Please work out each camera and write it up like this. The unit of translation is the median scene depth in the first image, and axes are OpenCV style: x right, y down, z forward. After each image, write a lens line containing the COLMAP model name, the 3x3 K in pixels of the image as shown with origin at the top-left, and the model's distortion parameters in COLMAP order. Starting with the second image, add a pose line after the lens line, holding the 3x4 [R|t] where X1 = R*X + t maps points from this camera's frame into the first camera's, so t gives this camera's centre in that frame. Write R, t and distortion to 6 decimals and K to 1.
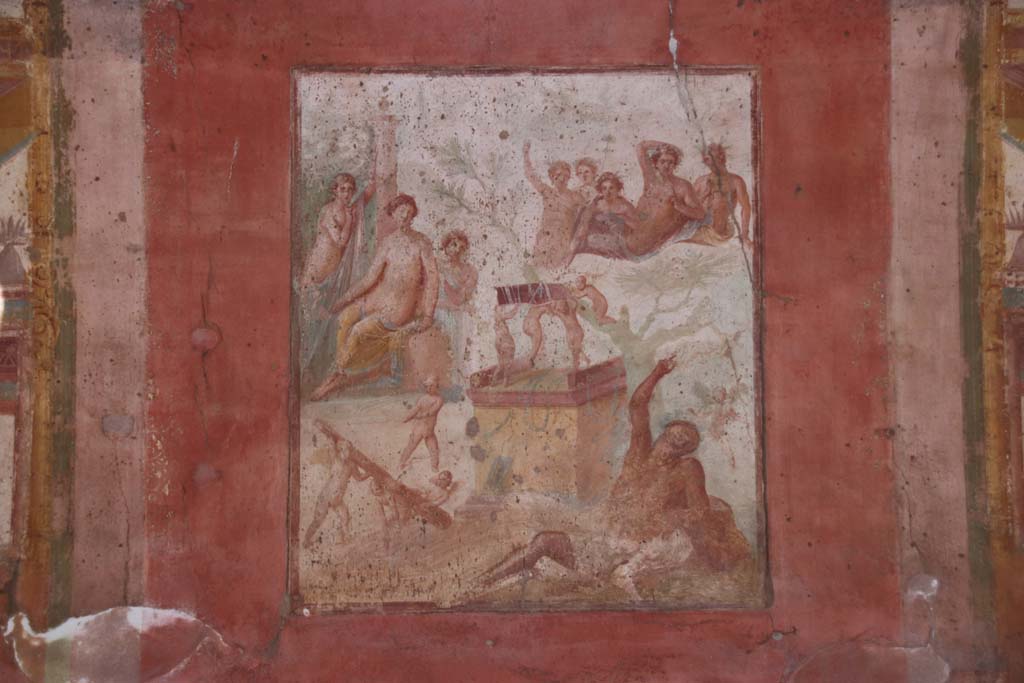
lens RADIAL K [[2703.8, 0, 512.0], [0, 2703.8, 341.5], [0, 0, 1]] dist [0.764401, 0.824915]
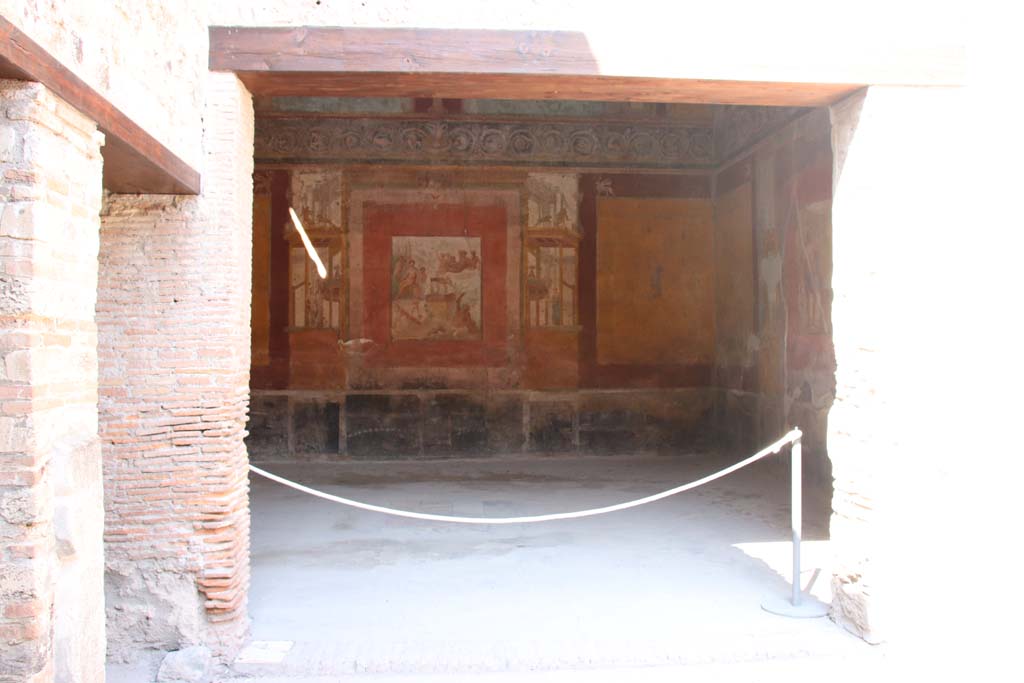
lens RADIAL K [[872.0, 0, 512.0], [0, 872.0, 341.5], [0, 0, 1]] dist [-0.144422, 0.157407]
pose [[0.998275, 0.009812, 0.057879, 0.054128], [-0.015868, 0.994333, 0.105120, -0.076536], [-0.056520, -0.105857, 0.992774, -0.654063]]
